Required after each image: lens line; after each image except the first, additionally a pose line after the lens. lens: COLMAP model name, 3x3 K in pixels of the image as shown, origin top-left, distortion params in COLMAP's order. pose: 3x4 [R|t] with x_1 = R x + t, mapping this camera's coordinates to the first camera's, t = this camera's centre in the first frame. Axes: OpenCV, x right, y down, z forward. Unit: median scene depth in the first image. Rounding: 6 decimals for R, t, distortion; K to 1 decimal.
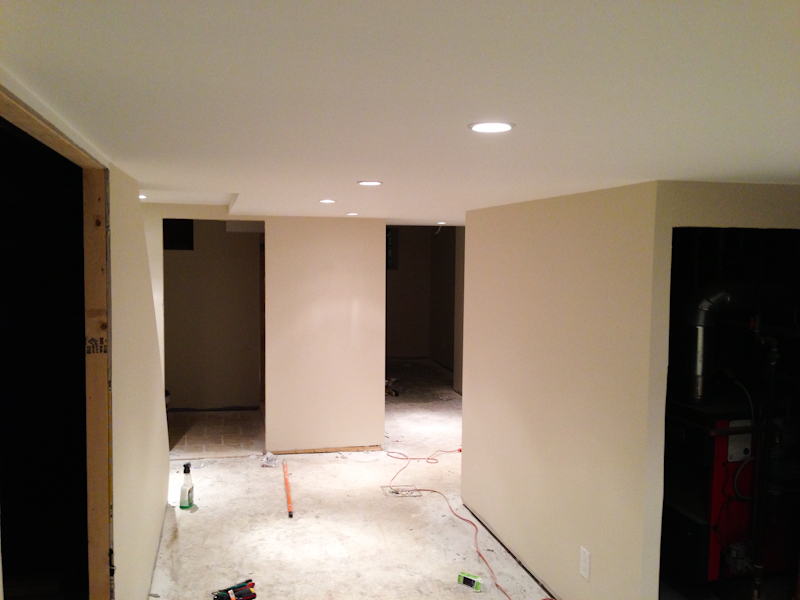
lens RADIAL K [[768.3, 0, 399.6], [0, 768.3, 300.0], [0, 0, 1]] dist [0.002864, 0.000000]
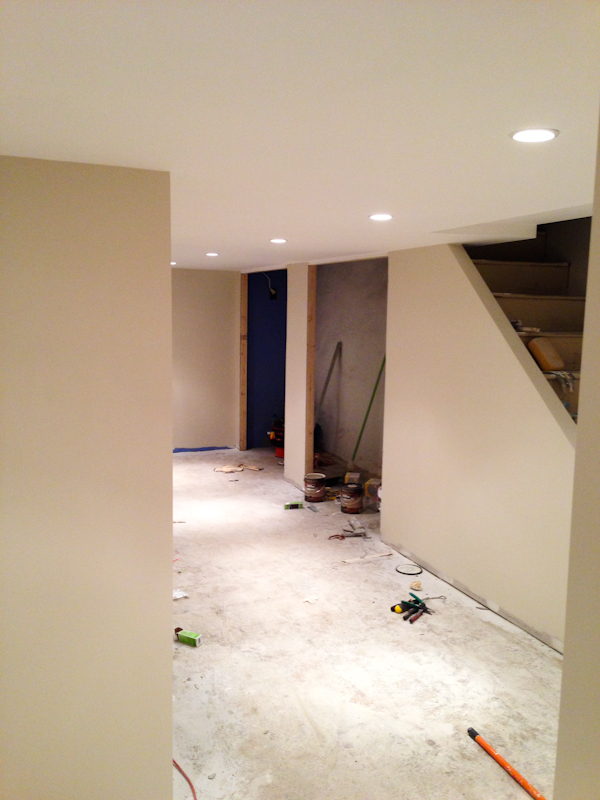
lens RADIAL K [[768.3, 0, 299.5], [0, 768.3, 400.8], [0, 0, 1]] dist [0.002864, 0.000000]
pose [[-0.989234, -0.005240, -0.146247, 0.089158], [-0.031603, 0.983426, 0.178536, -0.083404], [0.142887, 0.181236, -0.973004, 1.725734]]
